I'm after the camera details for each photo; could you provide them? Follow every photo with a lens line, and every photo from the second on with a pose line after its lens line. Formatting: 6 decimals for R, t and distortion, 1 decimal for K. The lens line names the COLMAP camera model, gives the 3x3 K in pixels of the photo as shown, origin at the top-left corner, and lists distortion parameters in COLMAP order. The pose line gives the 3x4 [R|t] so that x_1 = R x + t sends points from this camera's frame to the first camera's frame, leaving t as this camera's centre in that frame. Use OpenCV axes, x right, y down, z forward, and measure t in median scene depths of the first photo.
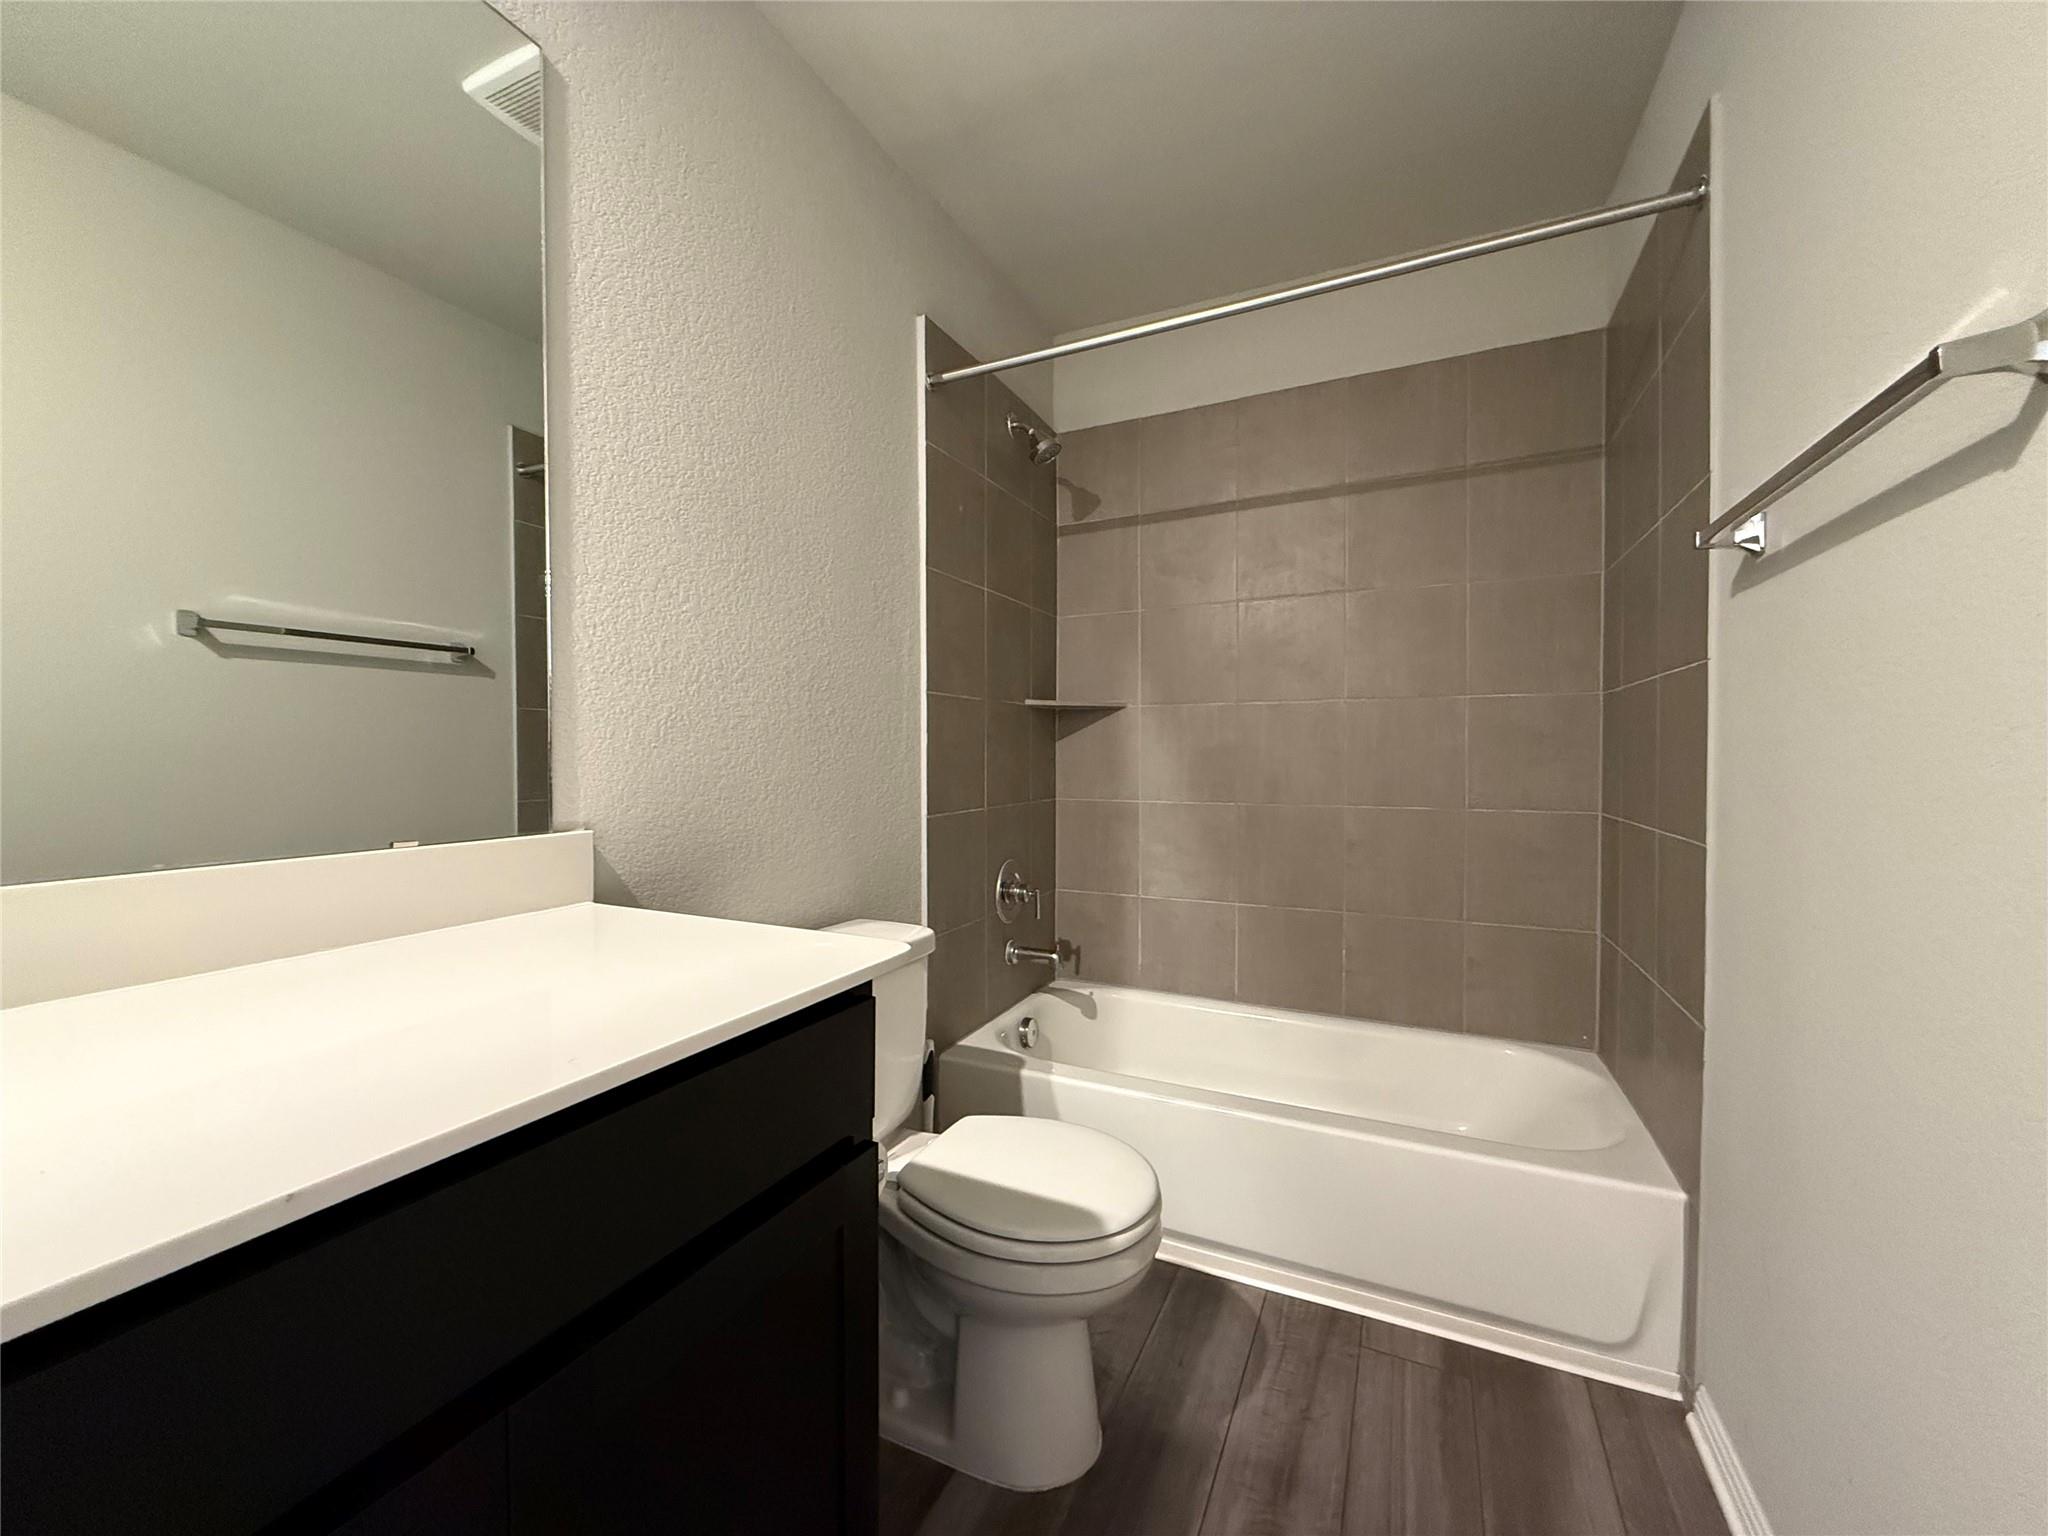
lens RADIAL K [[781.4, 0, 1024.0], [0, 781.4, 768.0], [0, 0, 1]] dist [-0.008442, -0.000045]
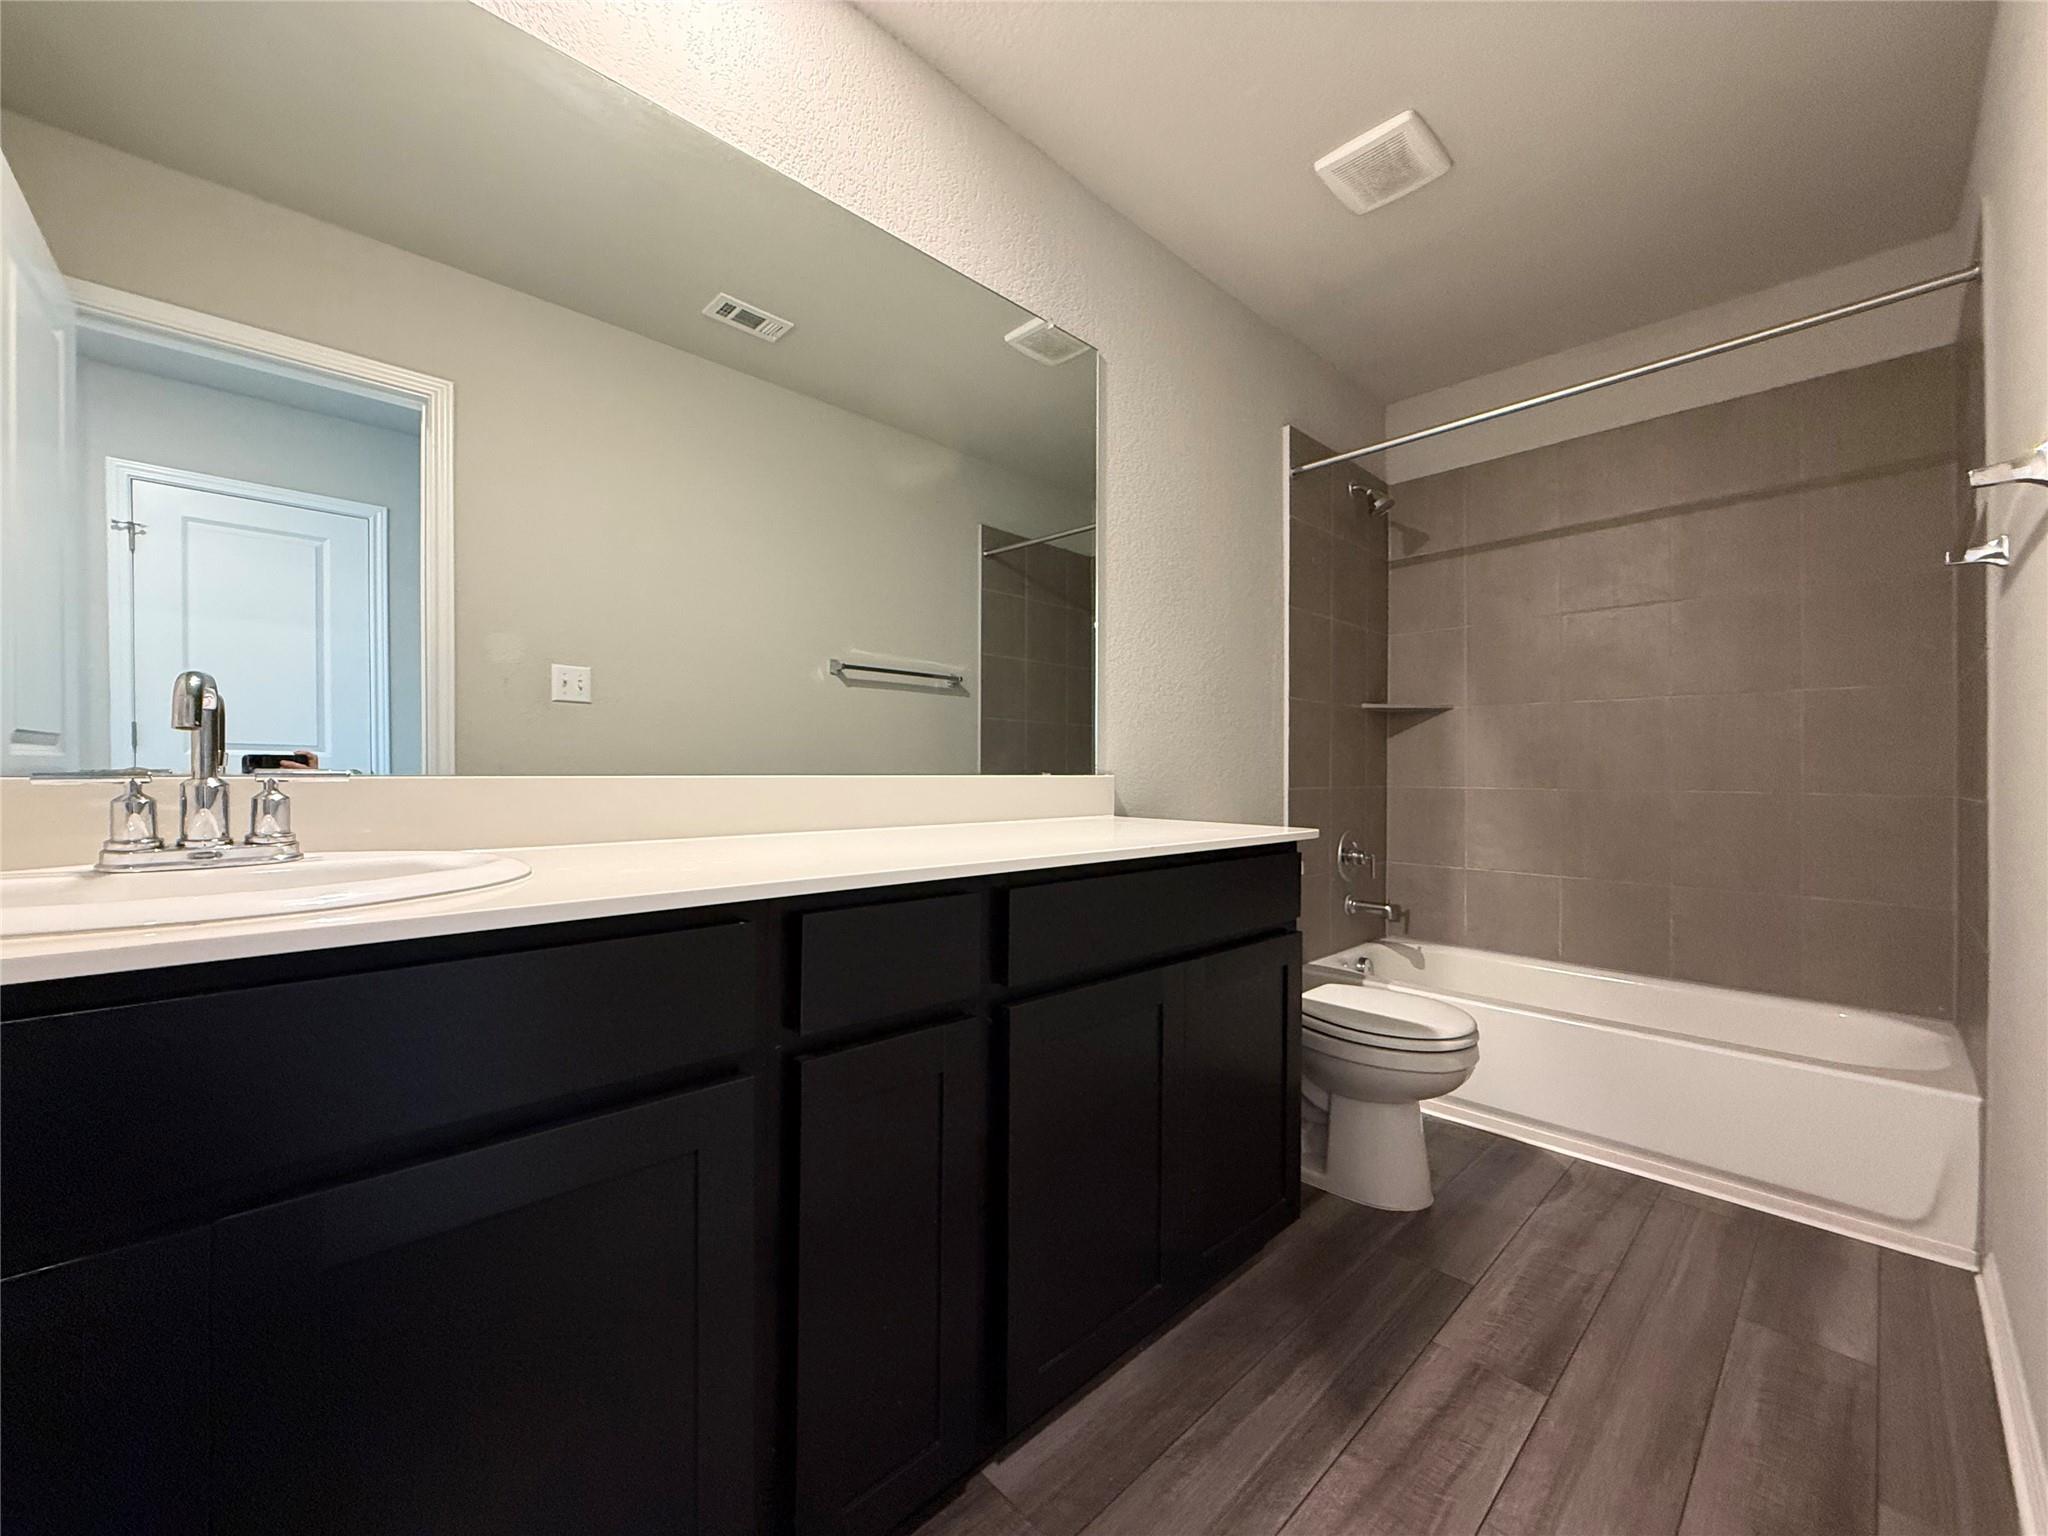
lens RADIAL K [[814.5, 0, 1024.0], [0, 814.5, 768.0], [0, 0, 1]] dist [0.000313, -0.000220]
pose [[0.937421, 0.004693, -0.348166, -0.055019], [-0.014840, 0.999539, -0.026483, 0.062400], [0.347882, 0.029992, 0.937059, -0.434275]]
